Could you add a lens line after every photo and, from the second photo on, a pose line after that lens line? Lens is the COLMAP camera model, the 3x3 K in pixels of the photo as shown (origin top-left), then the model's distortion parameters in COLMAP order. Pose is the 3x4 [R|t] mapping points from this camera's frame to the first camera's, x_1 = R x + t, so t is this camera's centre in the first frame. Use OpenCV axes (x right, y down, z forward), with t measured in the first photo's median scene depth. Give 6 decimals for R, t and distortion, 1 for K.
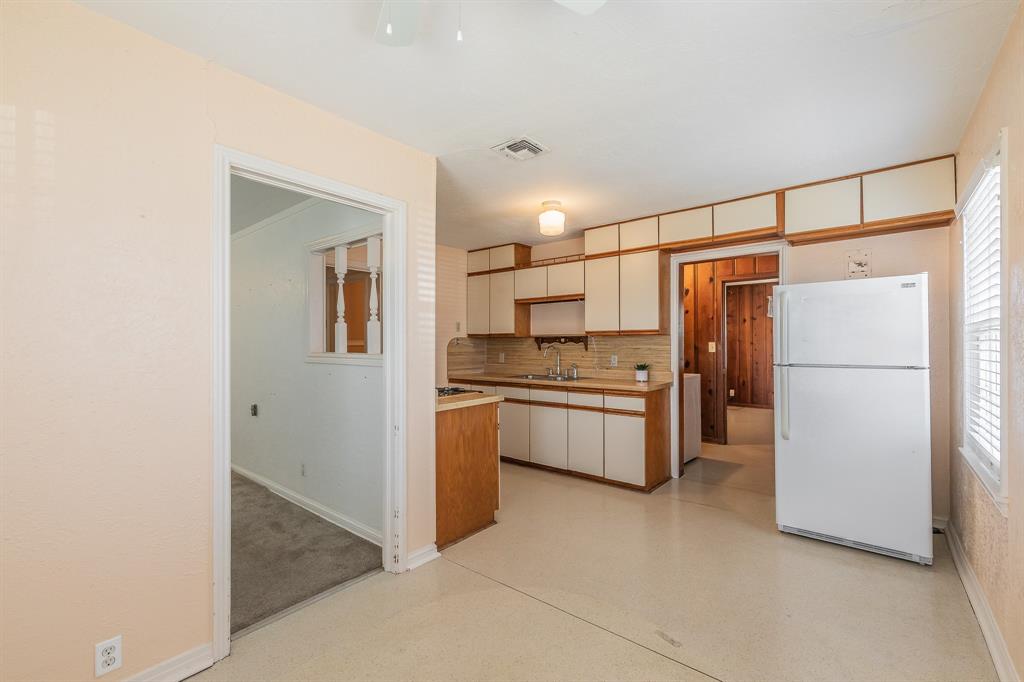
lens RADIAL K [[442.9, 0, 507.5], [0, 442.9, 338.6], [0, 0, 1]] dist [-0.001340, 0.000147]
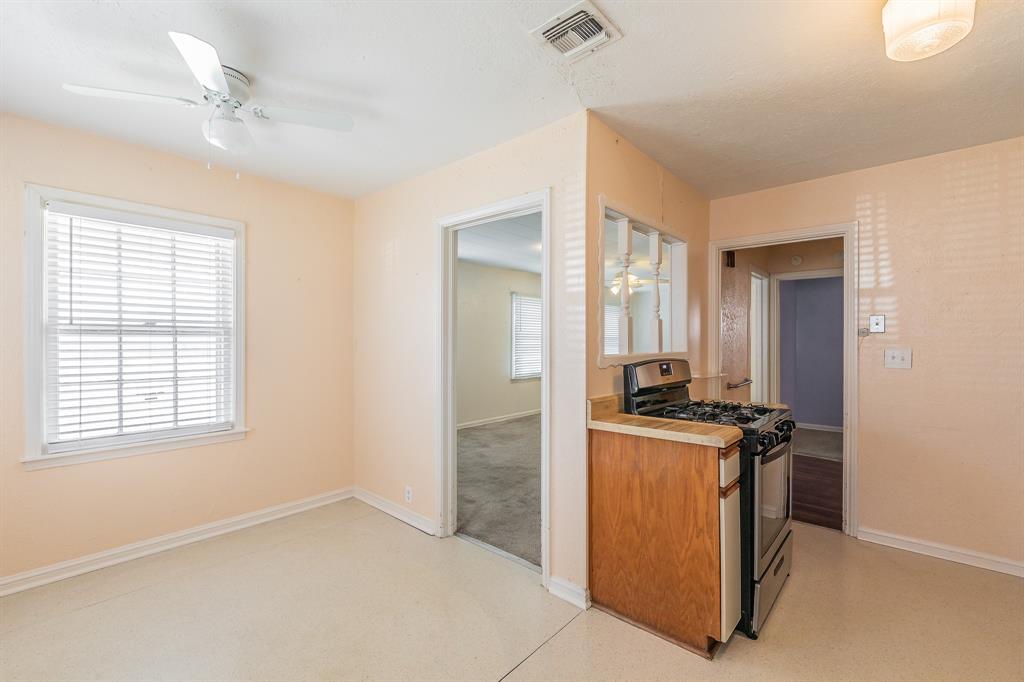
lens RADIAL K [[442.9, 0, 506.4], [0, 442.9, 341.5], [0, 0, 1]] dist [-0.001340, 0.000147]
pose [[-0.032663, 0.007173, -0.999441, 0.605184], [0.005882, 0.999958, 0.006985, 0.002503], [0.999449, -0.005650, -0.032703, 0.831800]]
